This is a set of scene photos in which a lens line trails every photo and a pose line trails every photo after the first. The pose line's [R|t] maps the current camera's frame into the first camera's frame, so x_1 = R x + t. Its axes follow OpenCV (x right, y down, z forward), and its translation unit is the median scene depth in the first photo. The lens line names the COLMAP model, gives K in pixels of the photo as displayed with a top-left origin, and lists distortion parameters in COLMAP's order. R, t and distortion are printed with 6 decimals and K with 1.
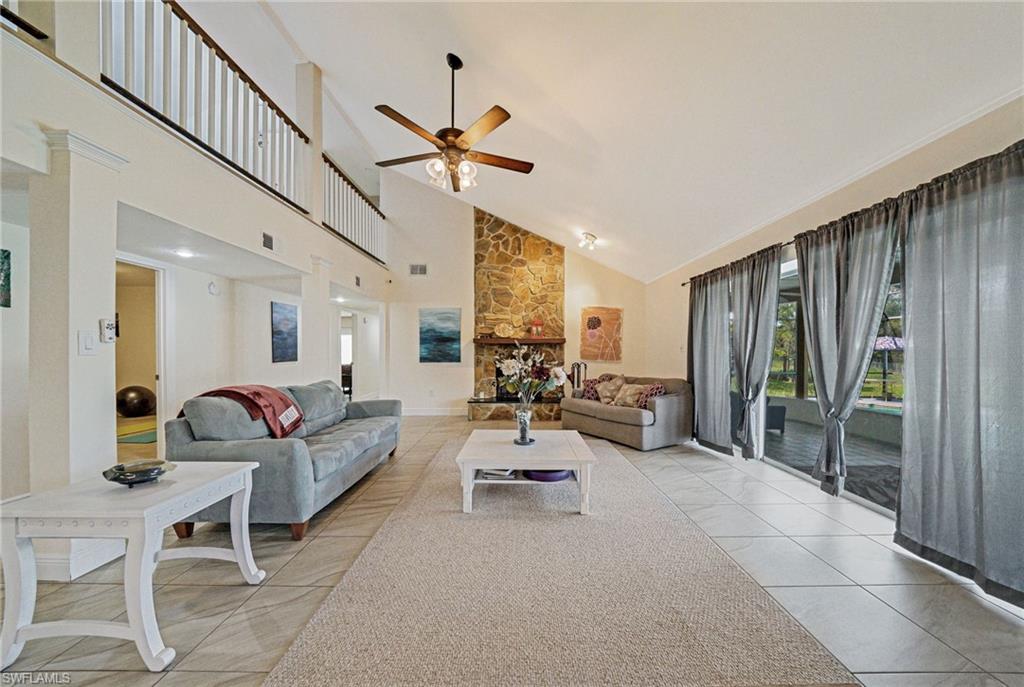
lens RADIAL K [[366.3, 0, 507.0], [0, 366.3, 360.8], [0, 0, 1]] dist [-0.015458, 0.000543]
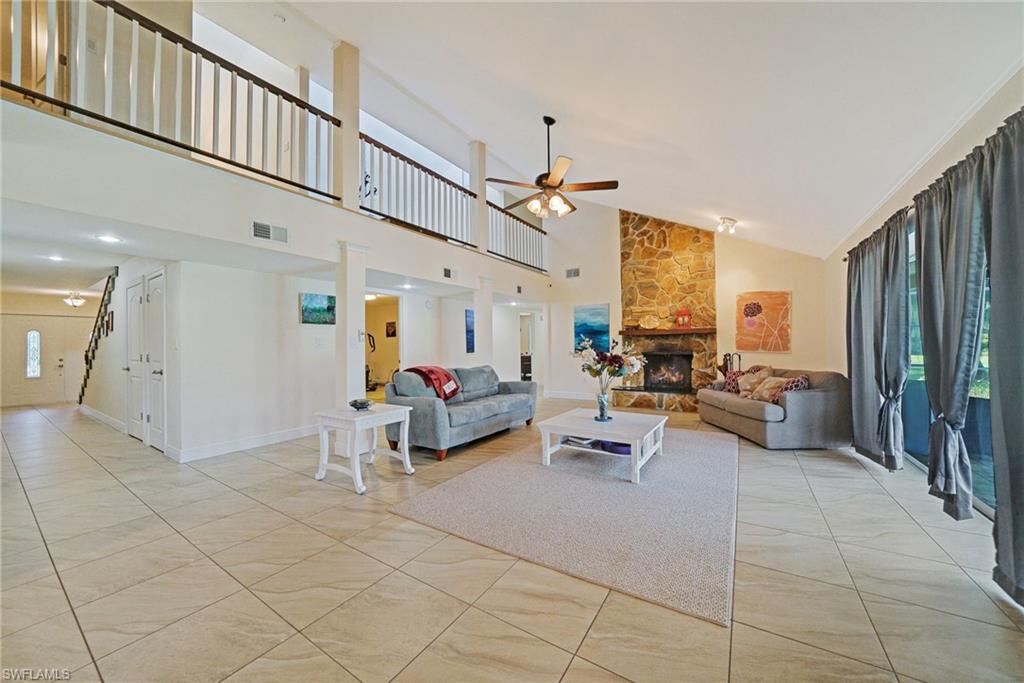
lens RADIAL K [[366.3, 0, 511.6], [0, 366.3, 347.8], [0, 0, 1]] dist [-0.015458, 0.000543]
pose [[0.842687, -0.006402, -0.538366, 0.320314], [-0.000121, 0.999927, -0.012080, 0.003448], [0.538404, 0.010245, 0.842625, -0.119385]]
